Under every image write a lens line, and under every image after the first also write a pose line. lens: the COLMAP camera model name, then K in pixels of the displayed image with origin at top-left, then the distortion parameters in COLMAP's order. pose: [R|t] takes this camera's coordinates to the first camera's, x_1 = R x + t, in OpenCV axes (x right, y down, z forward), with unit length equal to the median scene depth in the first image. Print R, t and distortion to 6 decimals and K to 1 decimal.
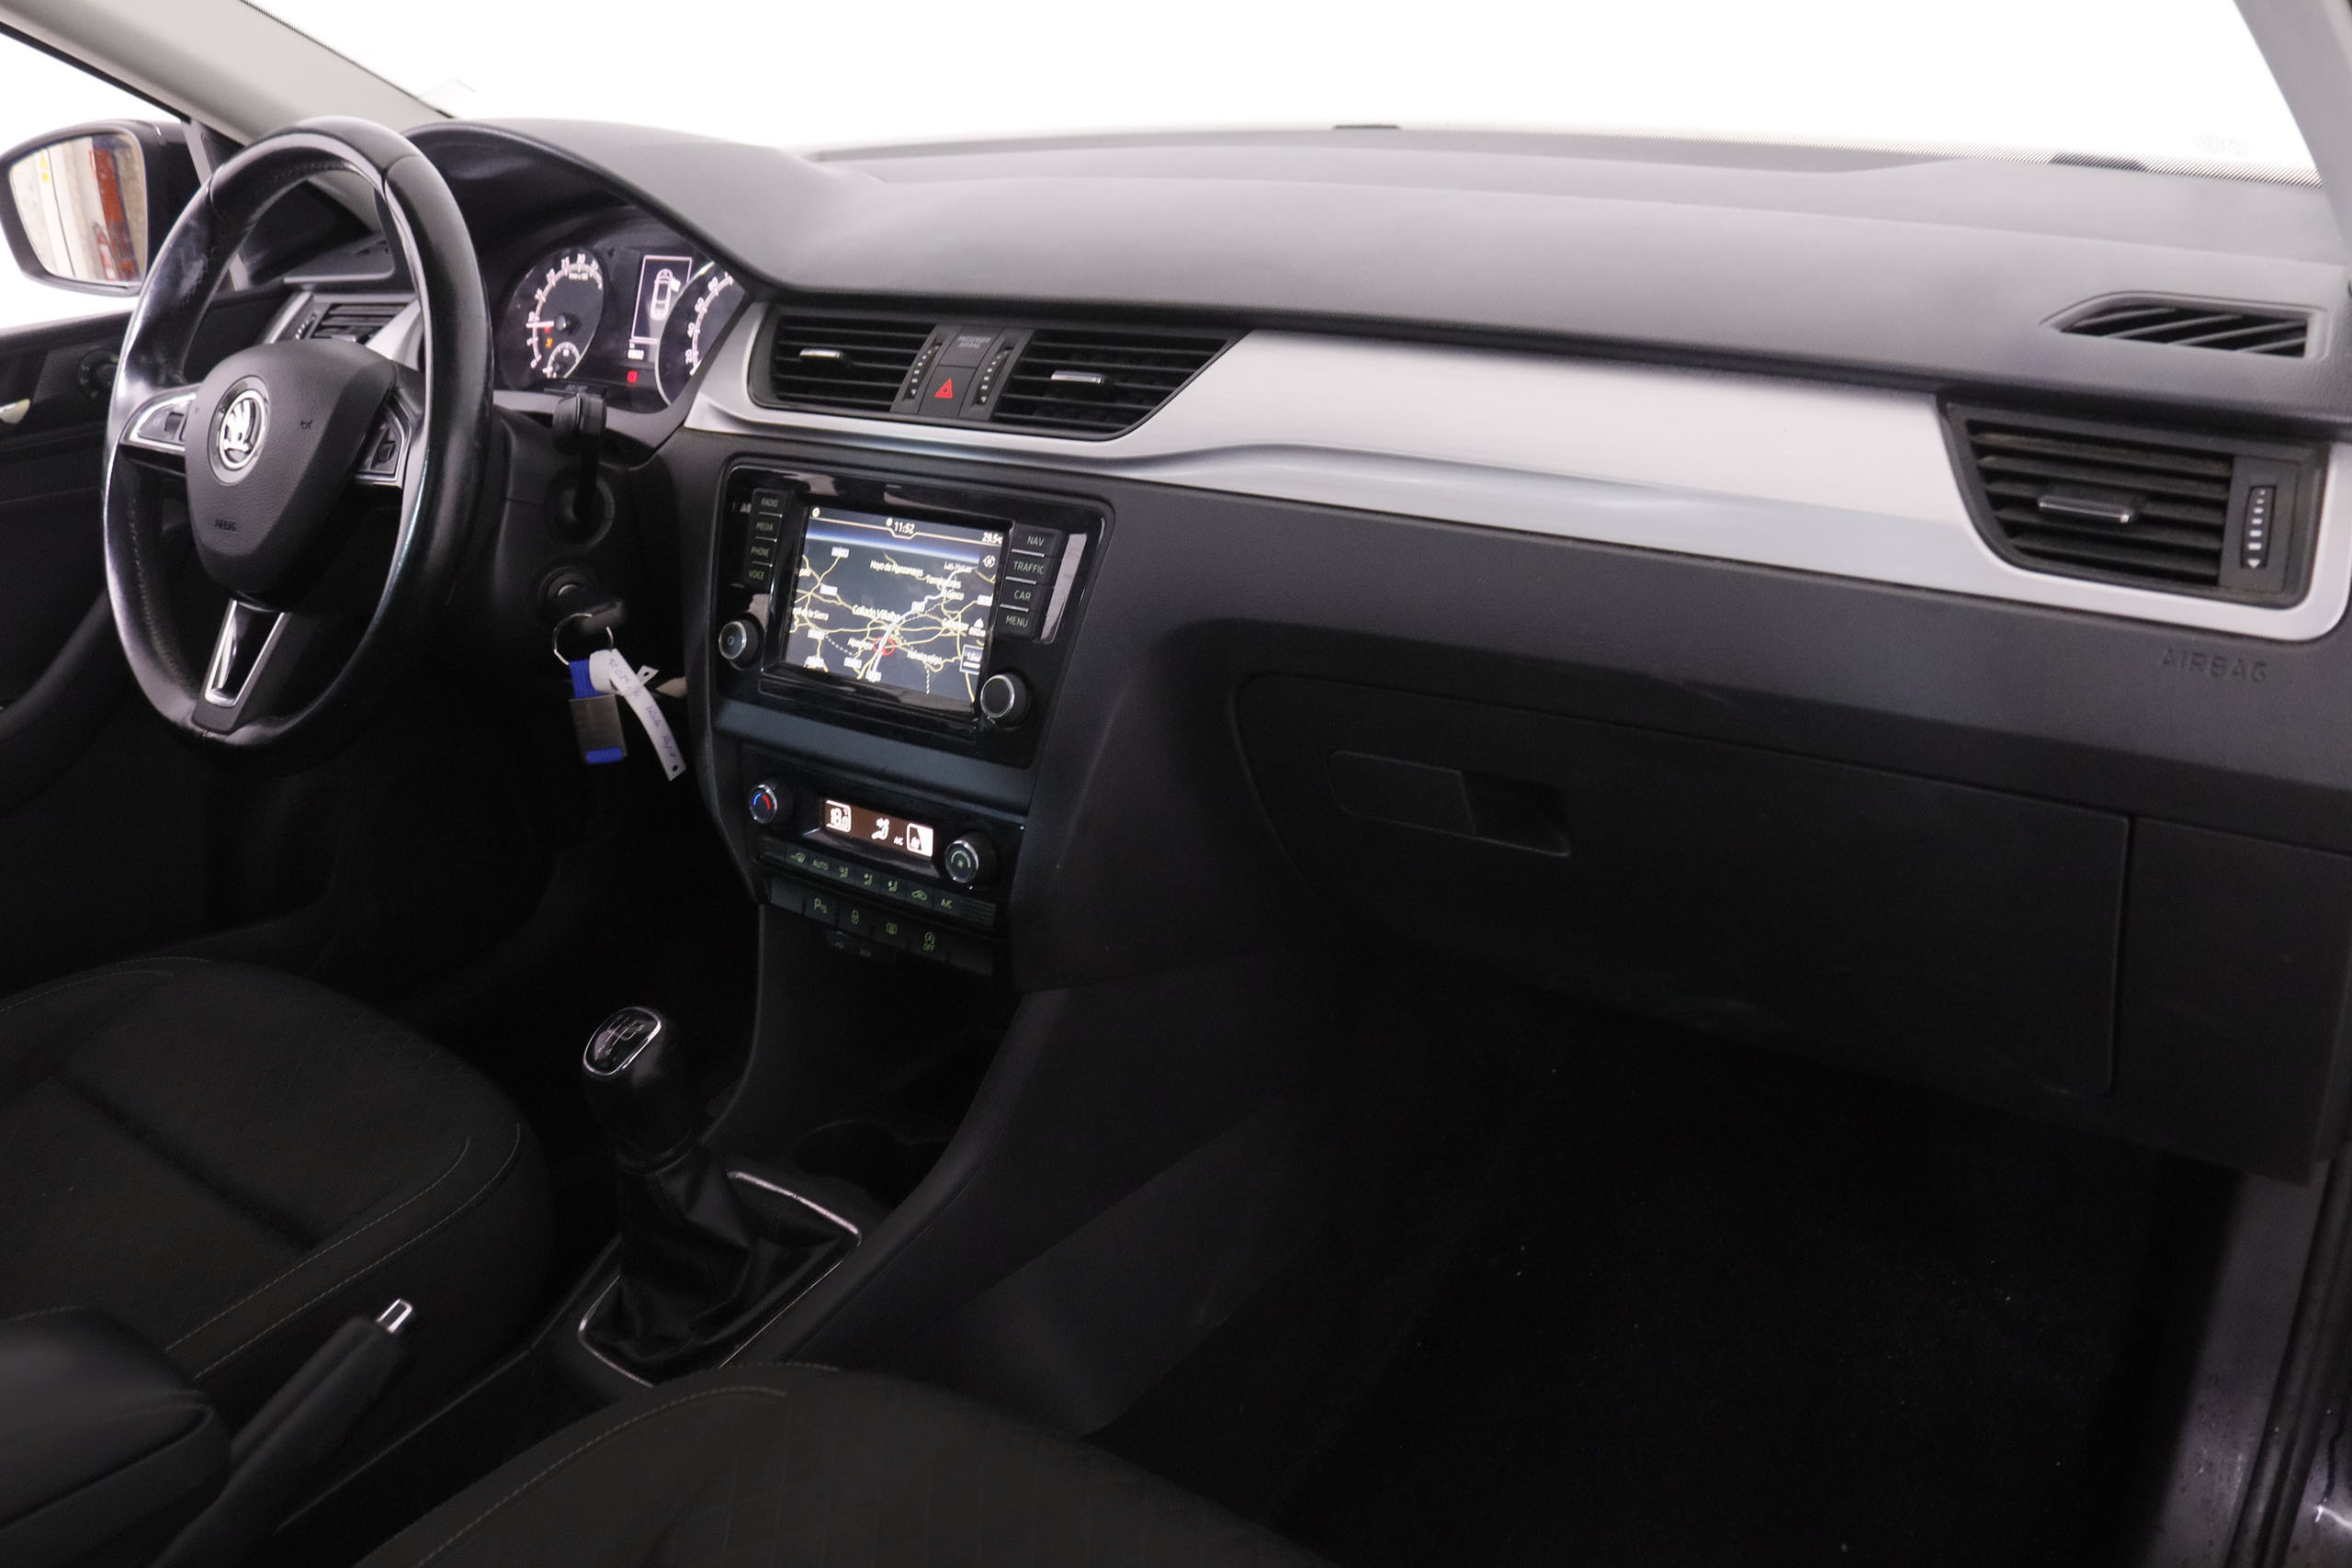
lens RADIAL K [[1925.9, 0, 1194.4], [0, 1925.9, 786.4], [0, 0, 1]] dist [-0.161520, 0.099522]
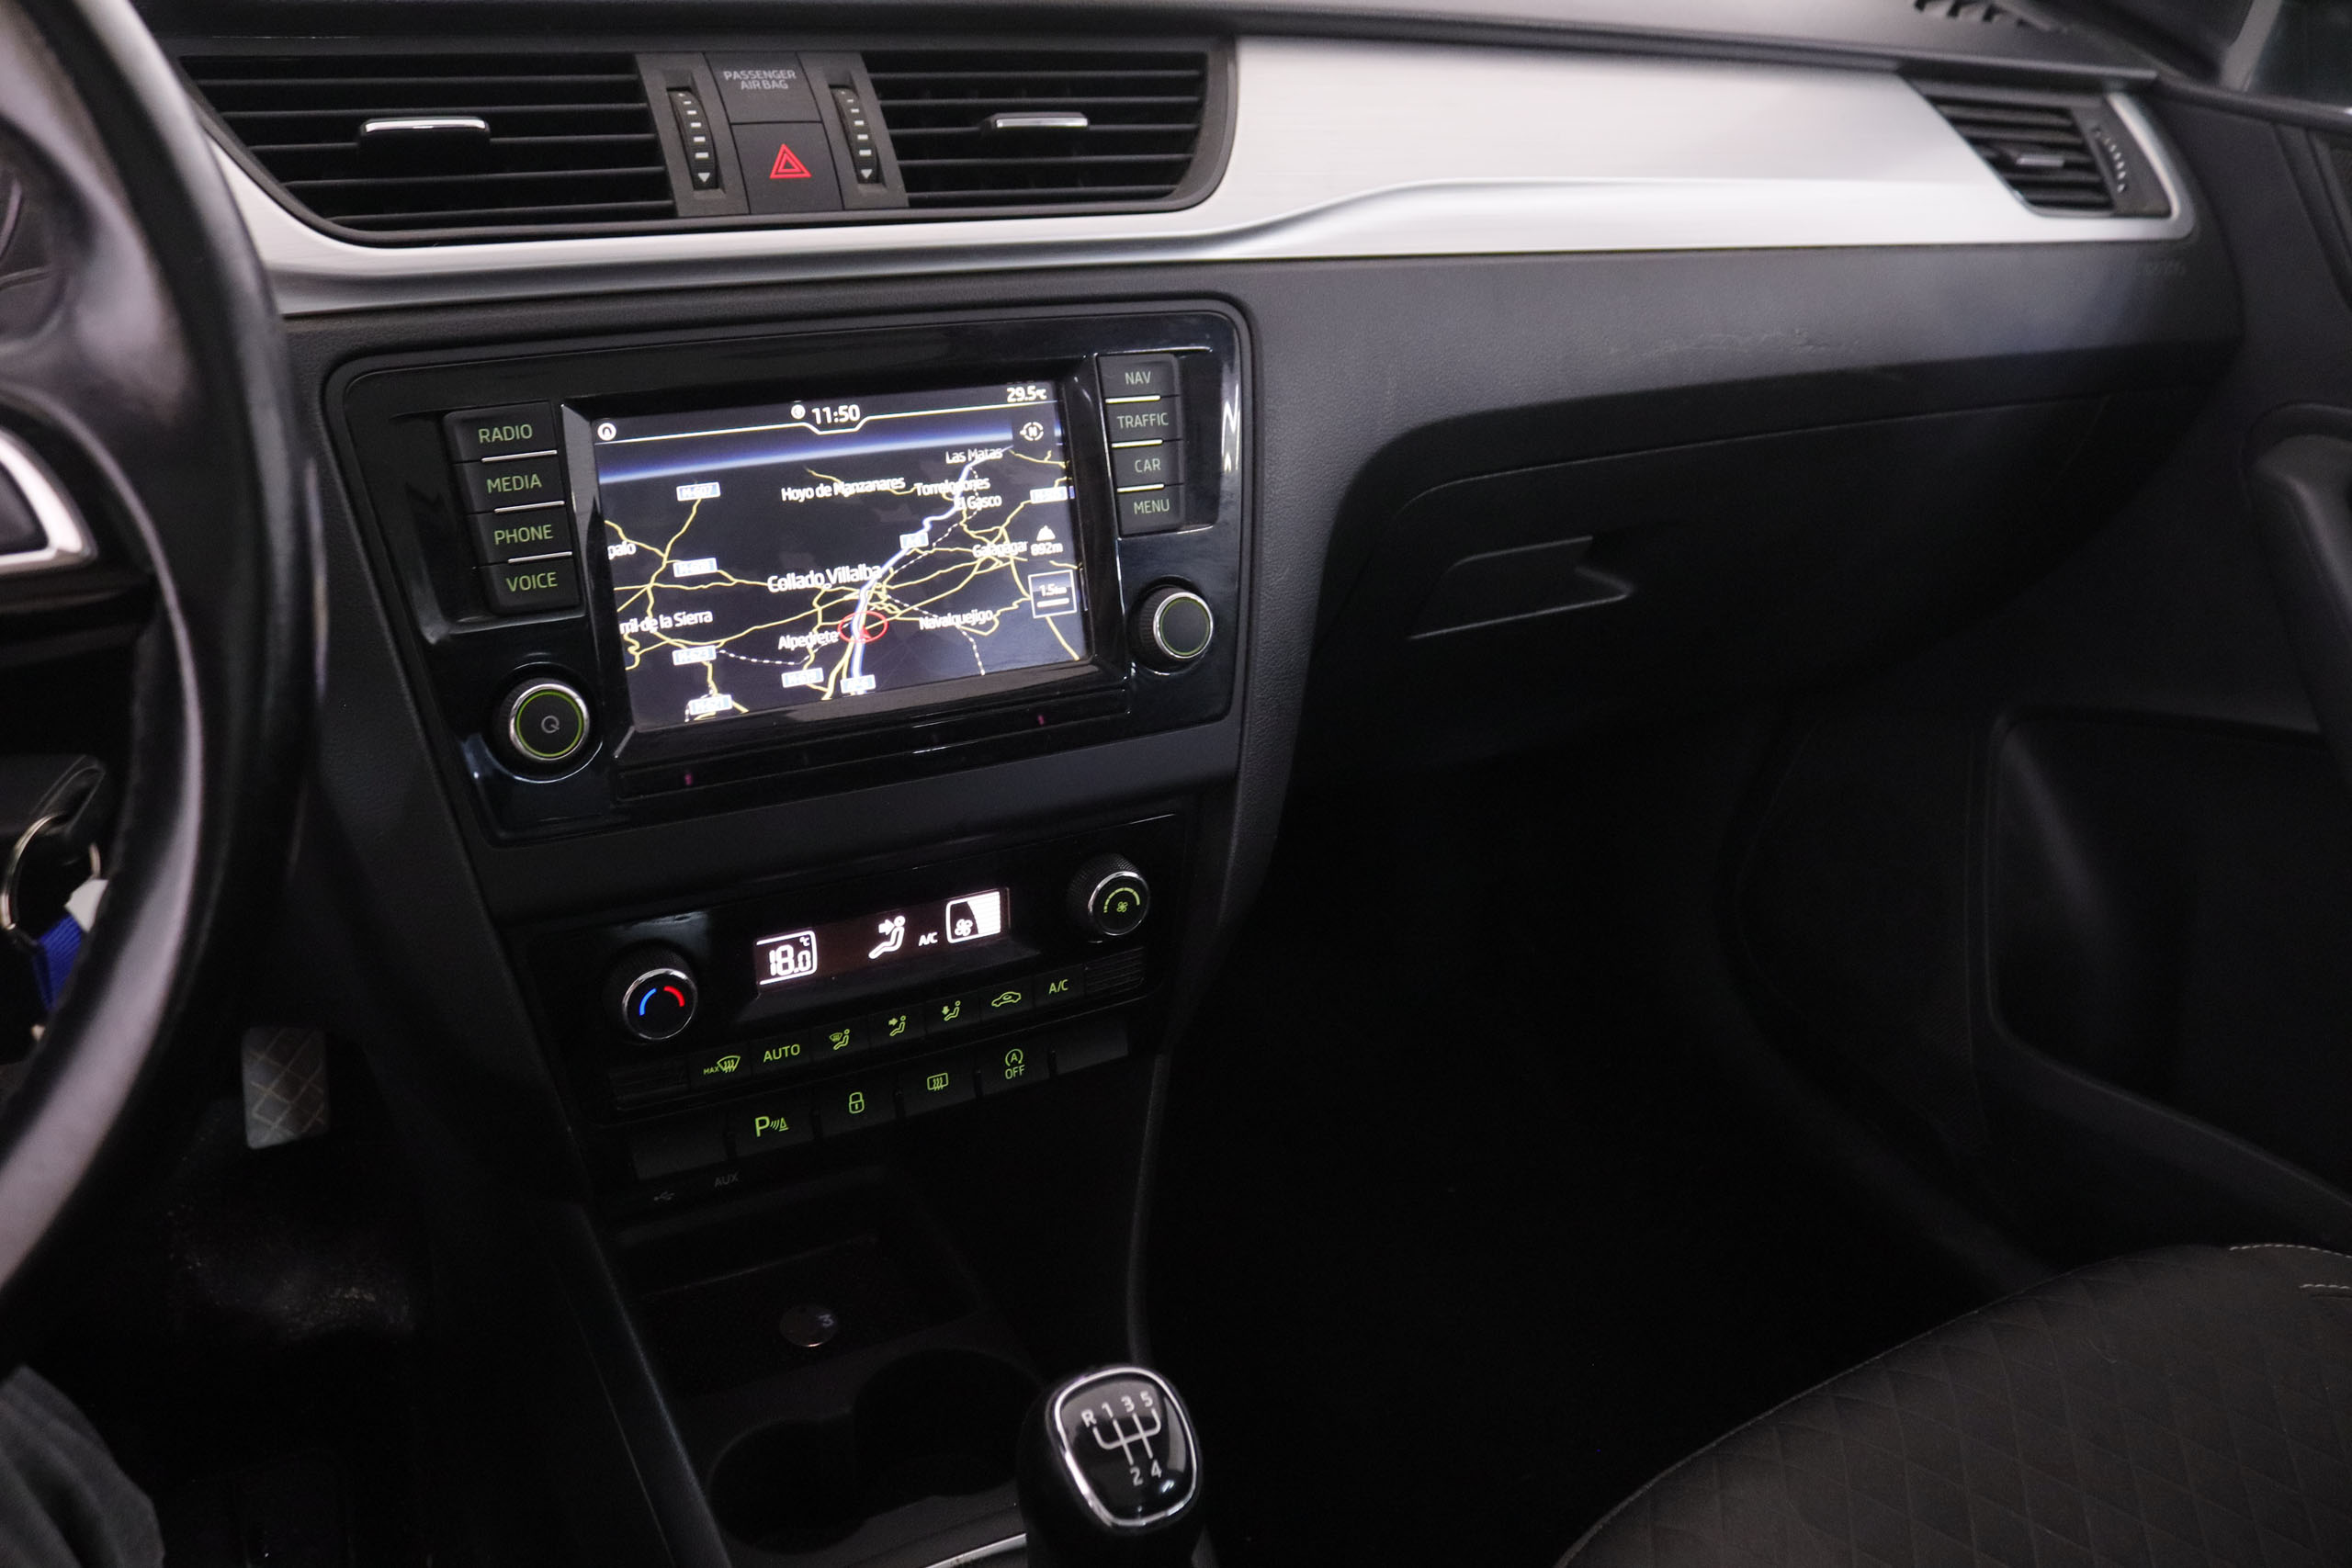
lens RADIAL K [[1925.9, 0, 1158.5], [0, 1925.9, 771.4], [0, 0, 1]] dist [-0.161520, 0.099522]
pose [[0.396378, -0.343711, 0.851321, -0.623146], [0.251471, 0.932460, 0.259384, -0.158293], [-0.882976, 0.111269, 0.456040, 0.671737]]
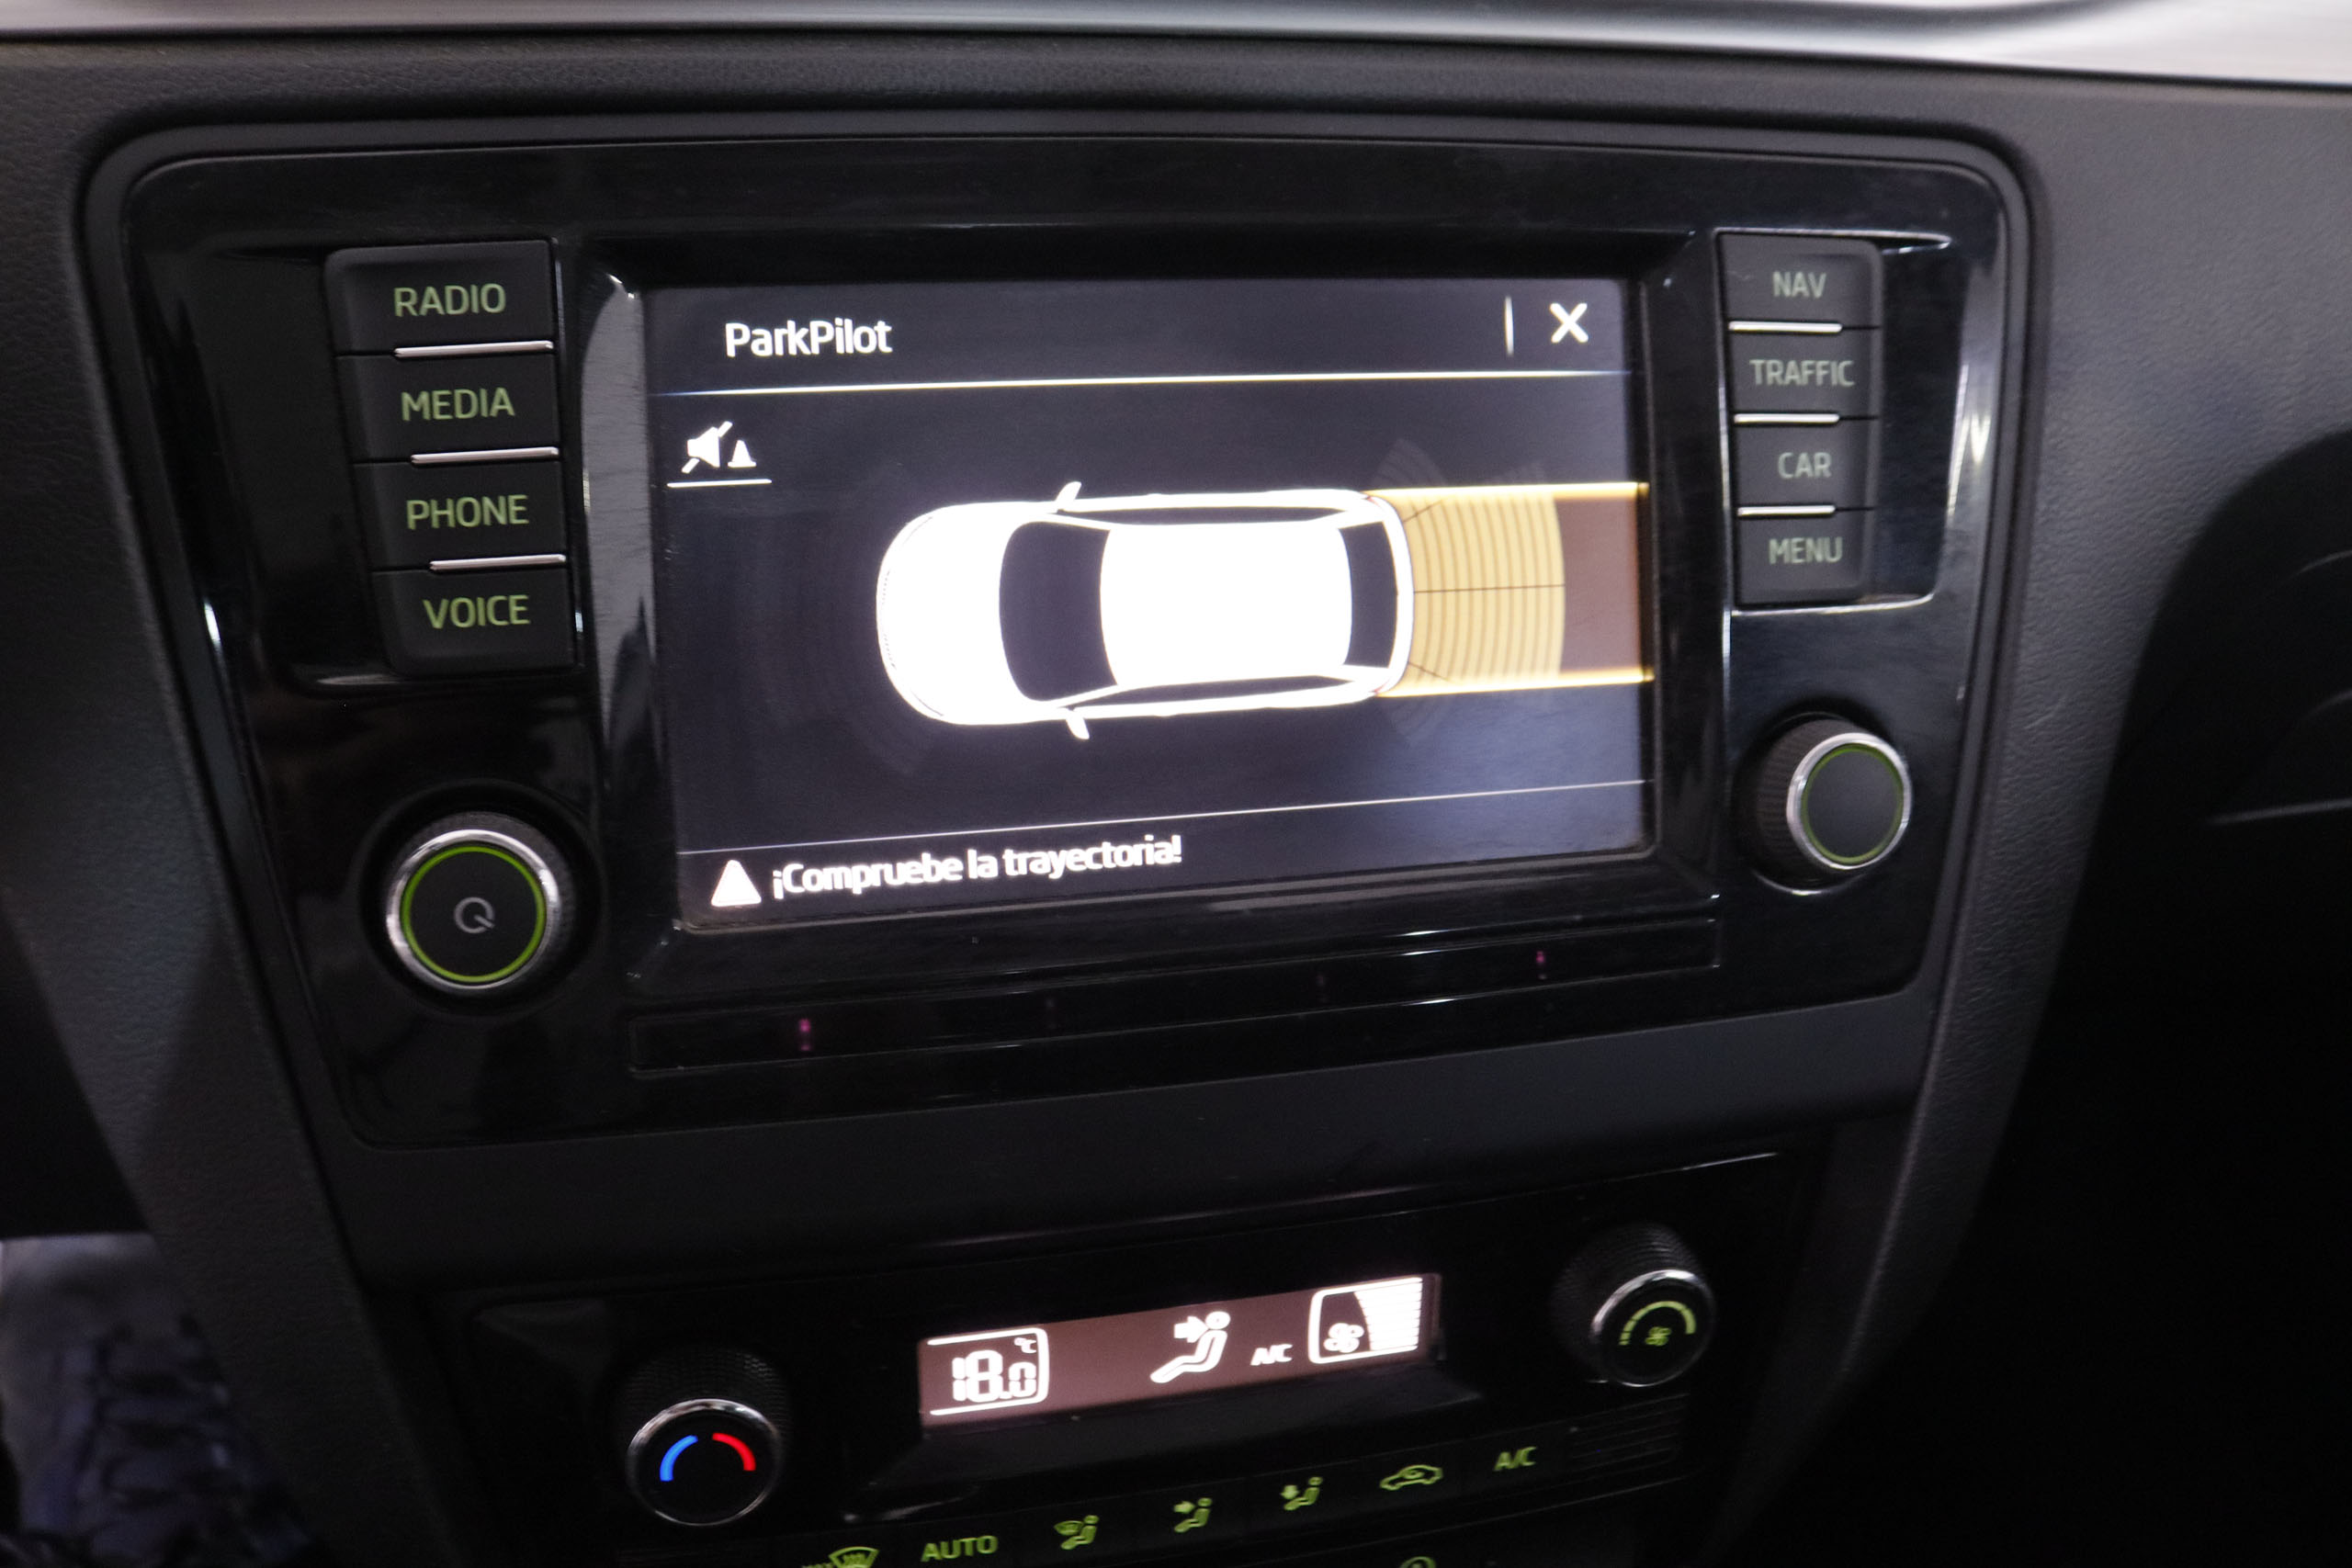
lens RADIAL K [[1925.9, 0, 1105.8], [0, 1925.9, 777.0], [0, 0, 1]] dist [-0.161520, 0.099522]
pose [[0.643568, -0.277083, 0.713474, -0.367483], [0.219628, 0.959824, 0.174646, -0.120691], [-0.733201, 0.044303, 0.678567, 0.823154]]
